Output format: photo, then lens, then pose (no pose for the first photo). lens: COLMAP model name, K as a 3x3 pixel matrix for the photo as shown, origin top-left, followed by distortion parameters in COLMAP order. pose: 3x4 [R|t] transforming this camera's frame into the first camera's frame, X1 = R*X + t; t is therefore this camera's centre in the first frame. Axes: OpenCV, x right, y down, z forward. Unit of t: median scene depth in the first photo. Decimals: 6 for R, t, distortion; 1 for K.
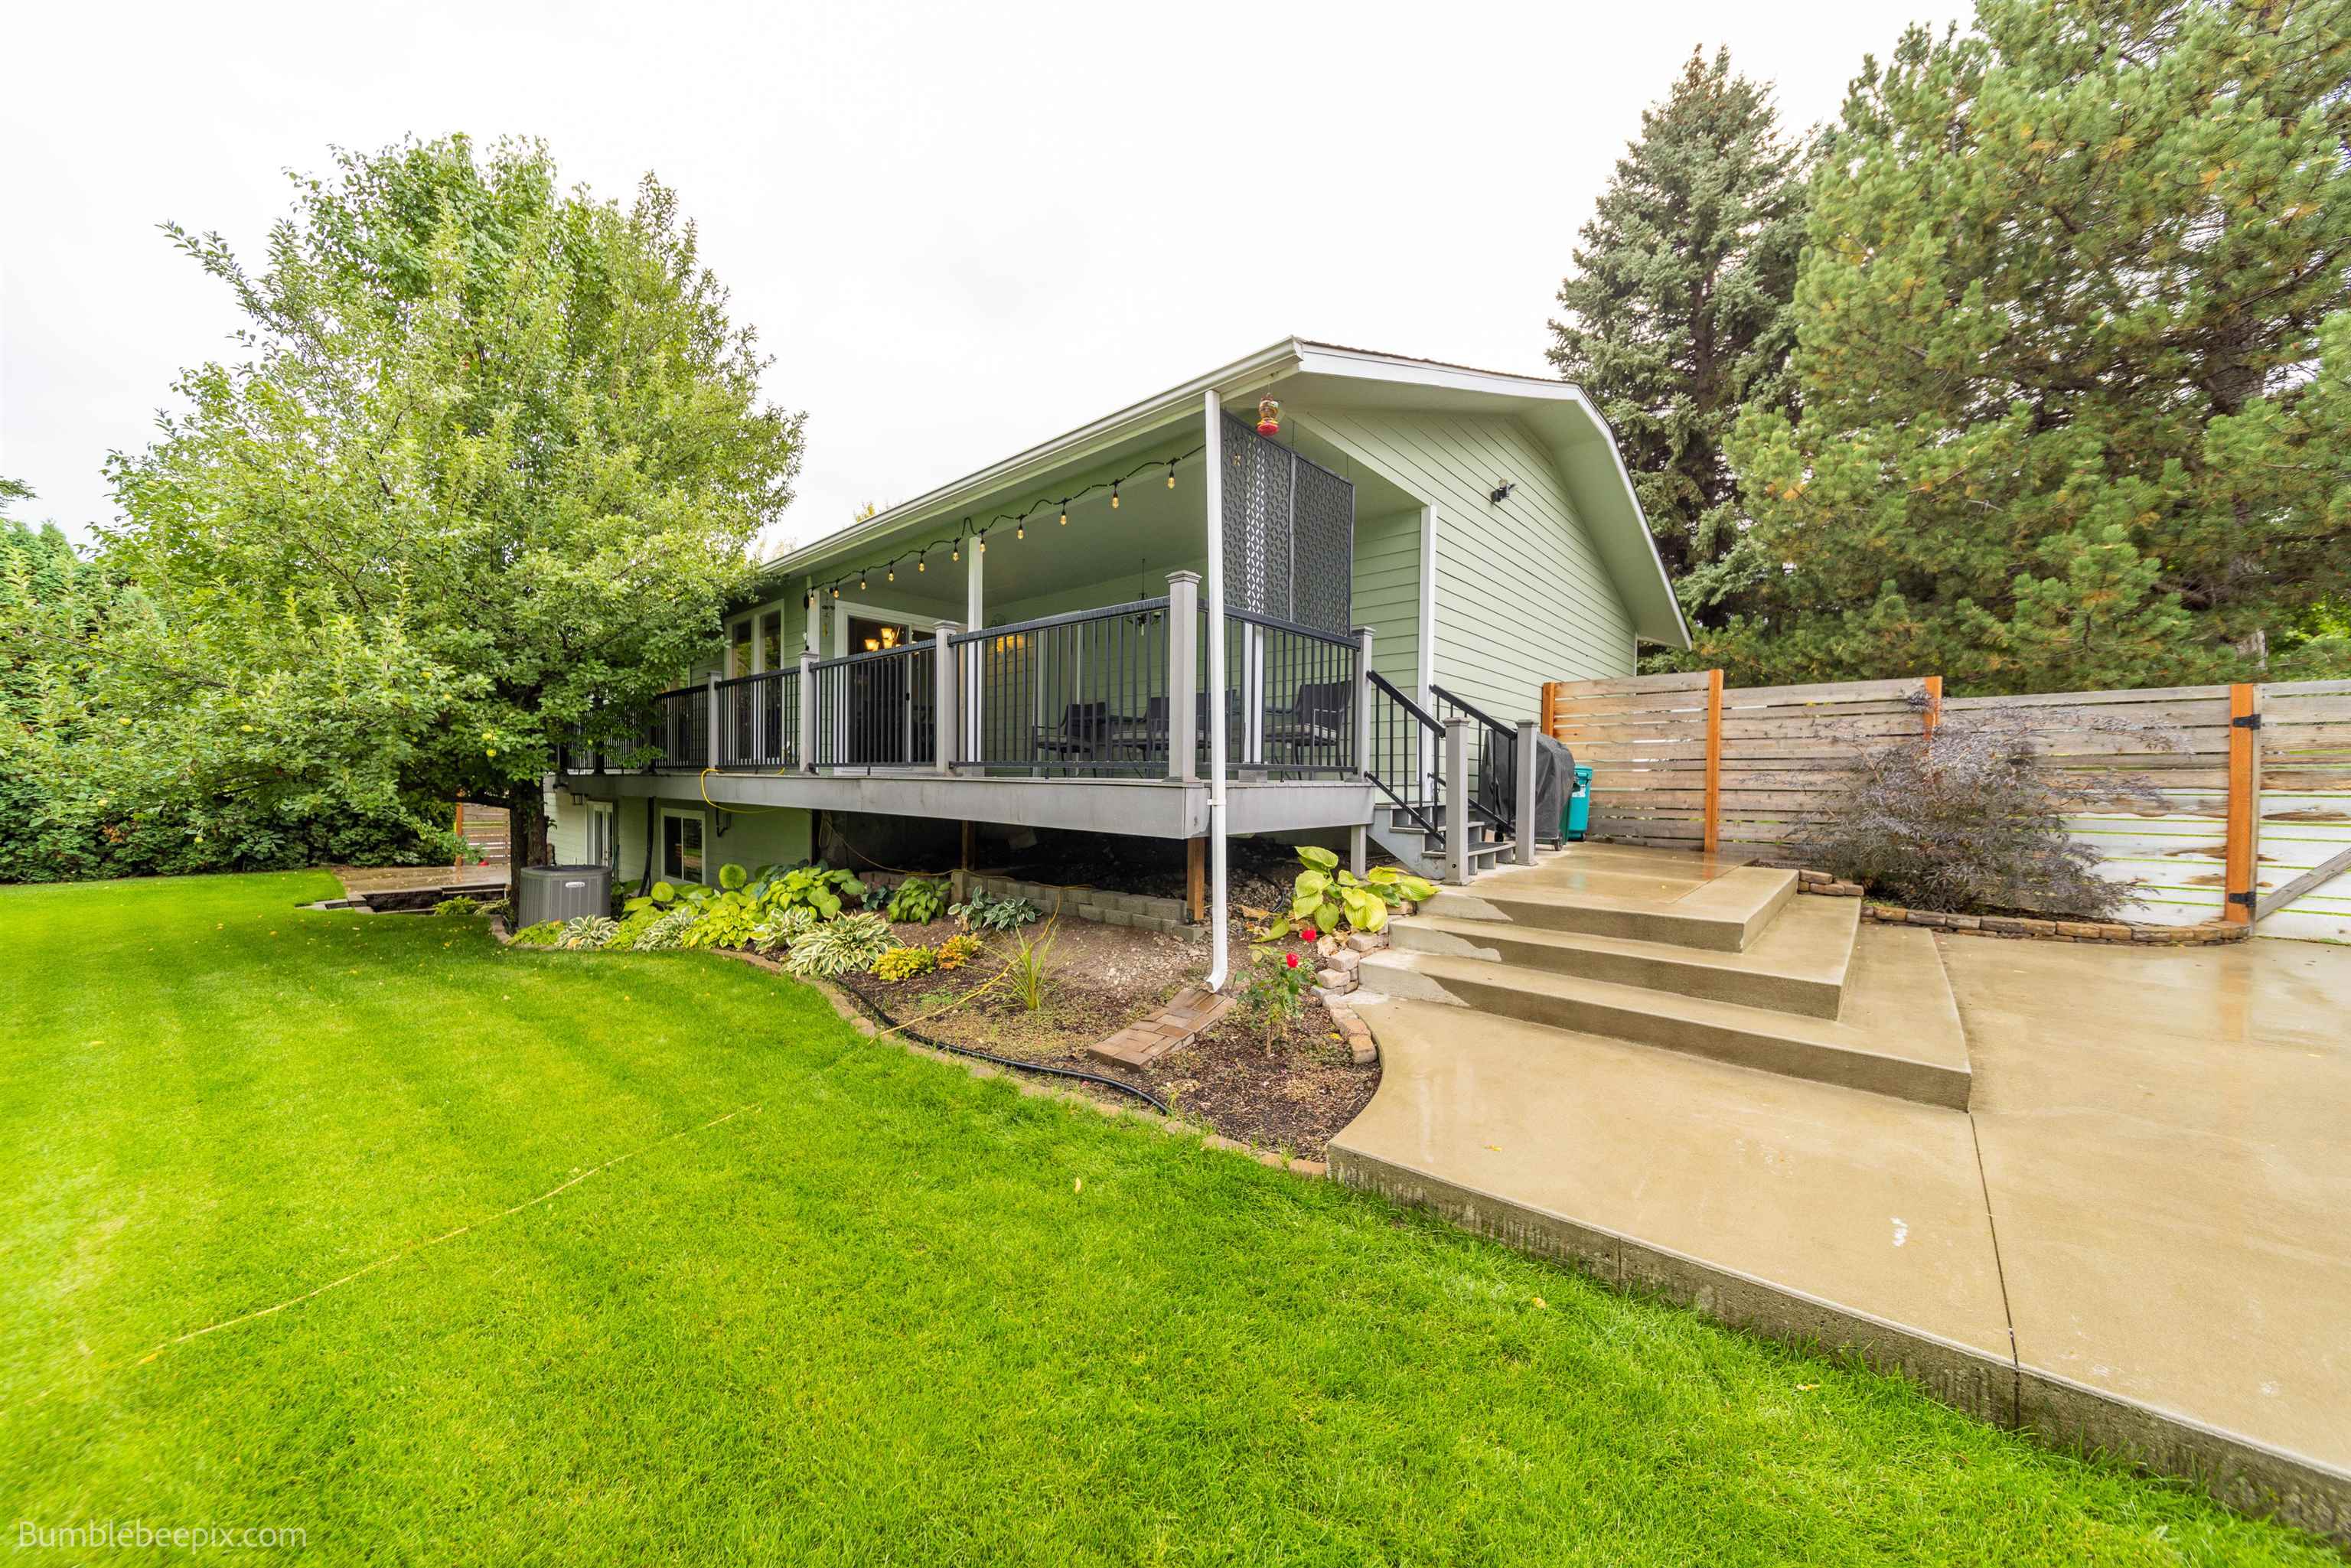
lens RADIAL K [[826.6, 0, 1177.6], [0, 826.6, 791.5], [0, 0, 1]] dist [0.002108, 0.000131]
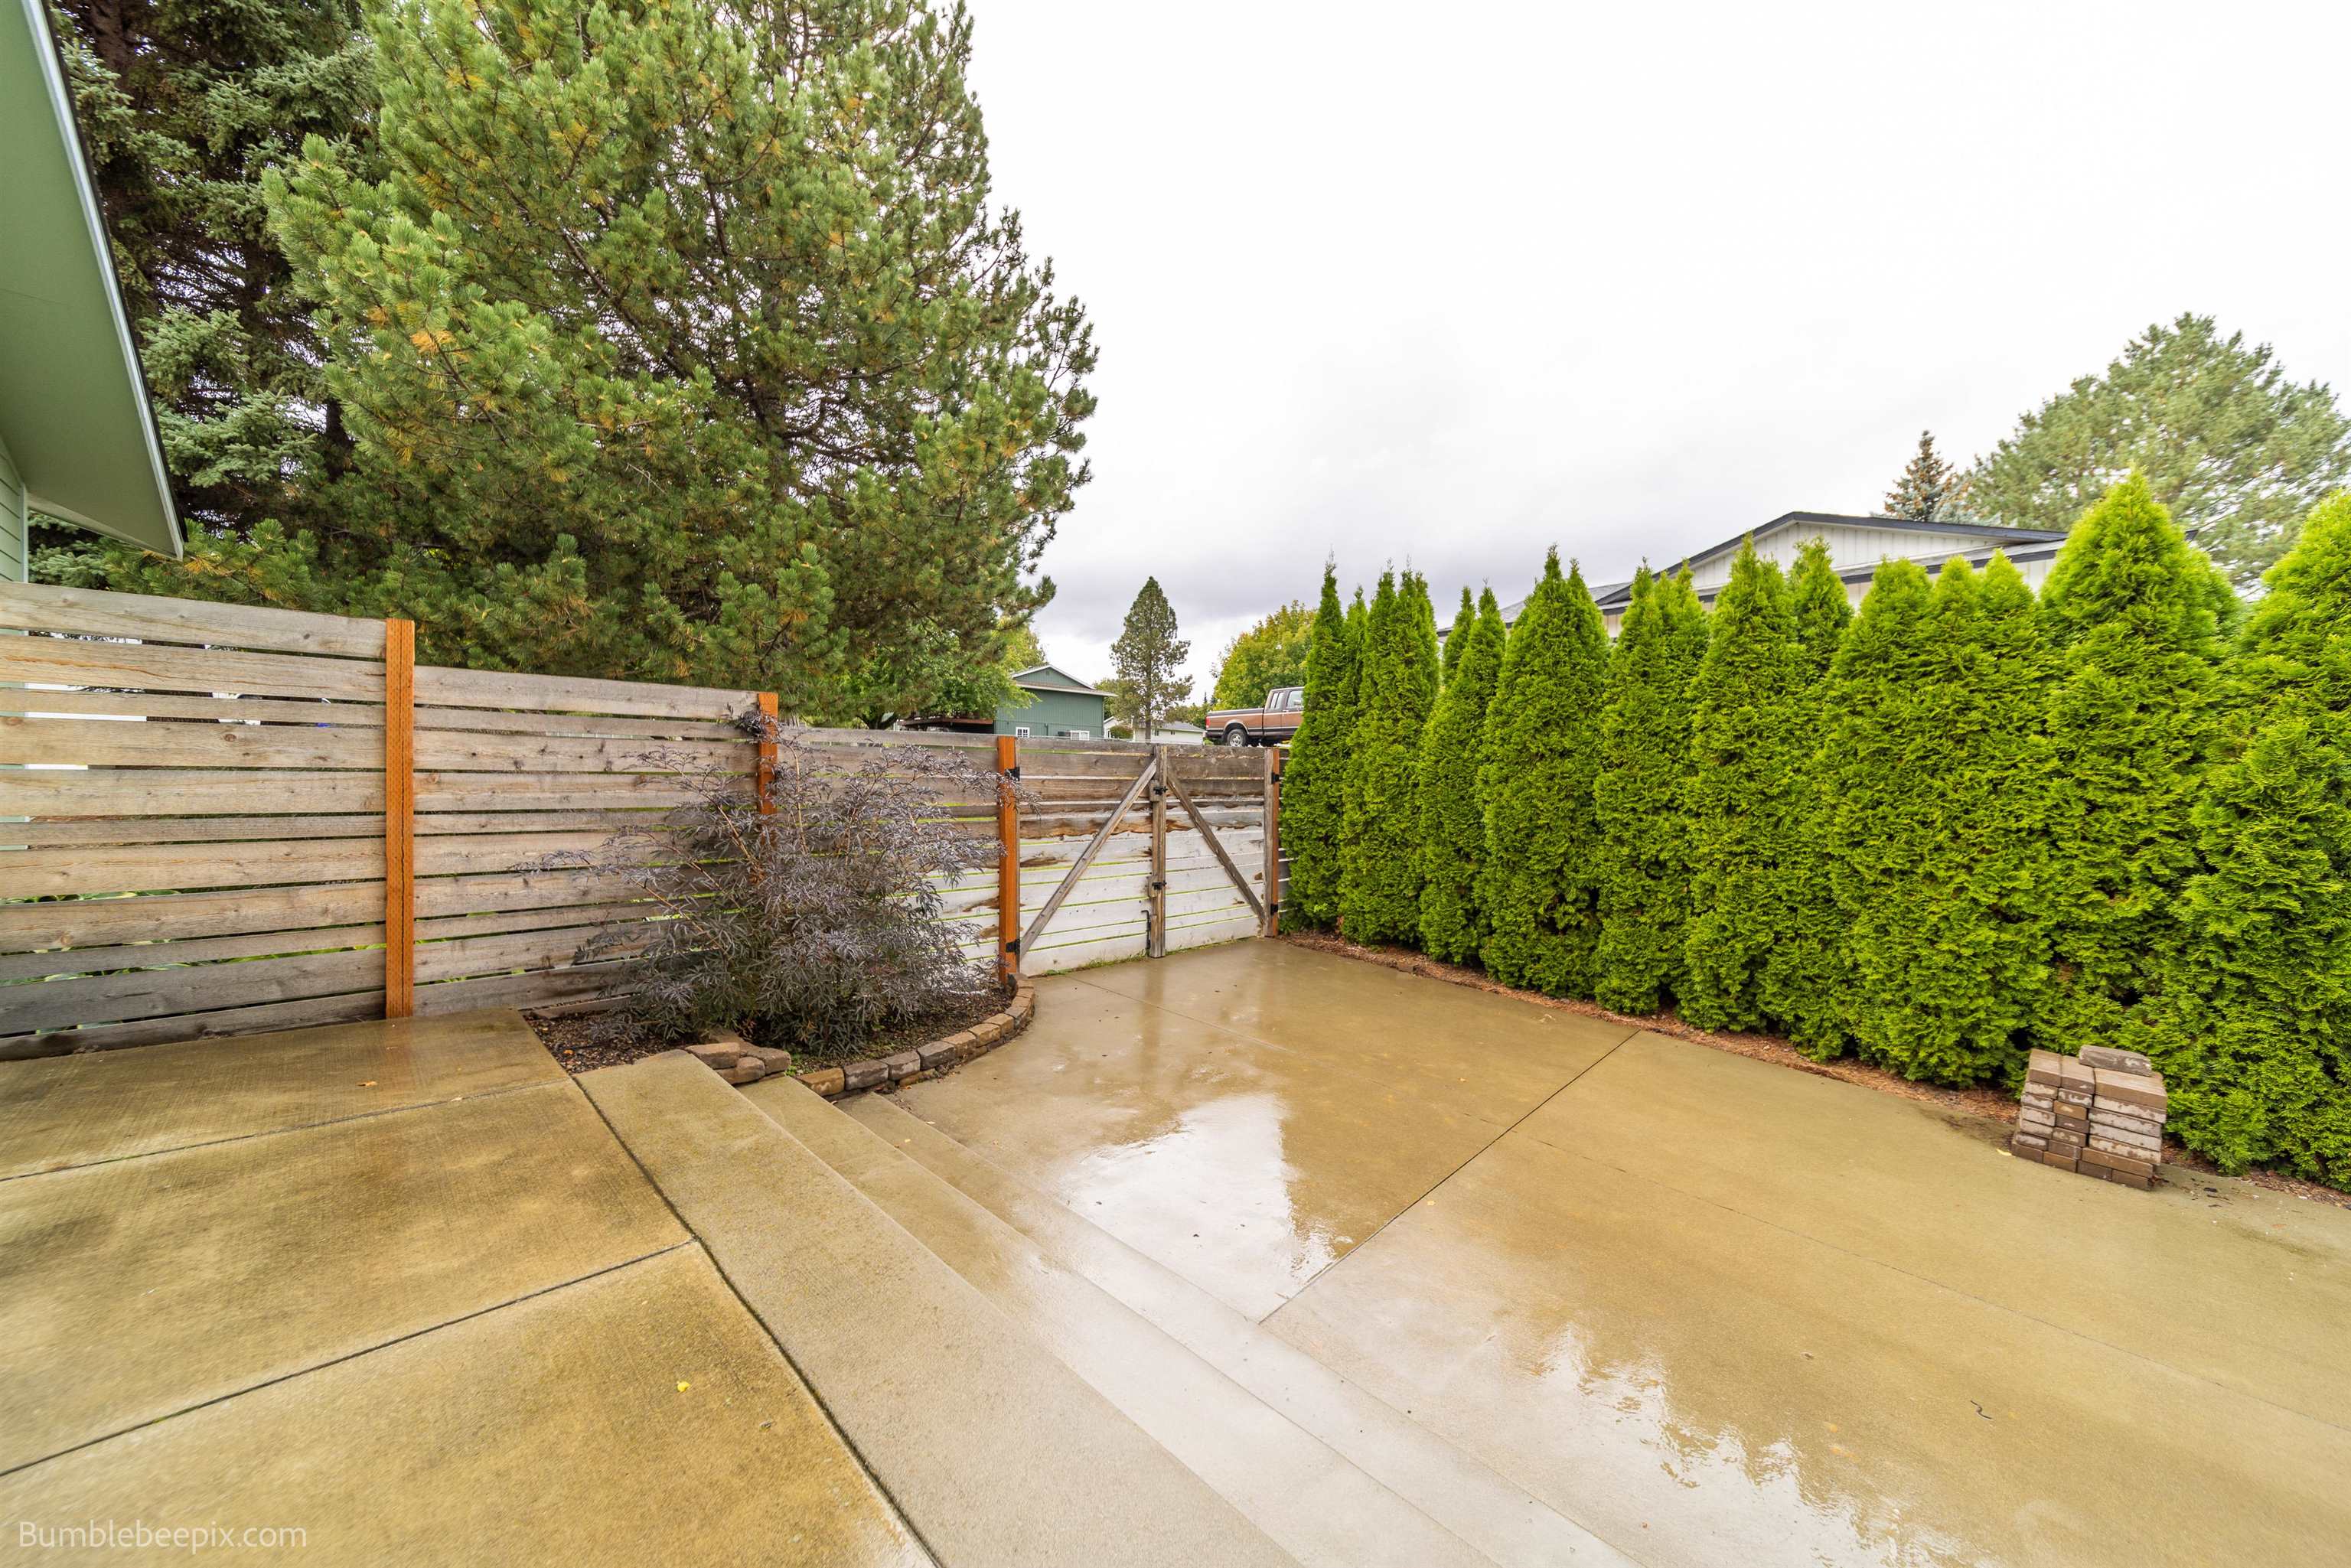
lens RADIAL K [[826.6, 0, 1177.0], [0, 826.6, 780.9], [0, 0, 1]] dist [0.002108, 0.000131]
pose [[0.040092, -0.014340, 0.999093, 0.206887], [-0.000968, 0.999896, 0.014390, -0.066880], [-0.999196, -0.001544, 0.040074, 0.564745]]
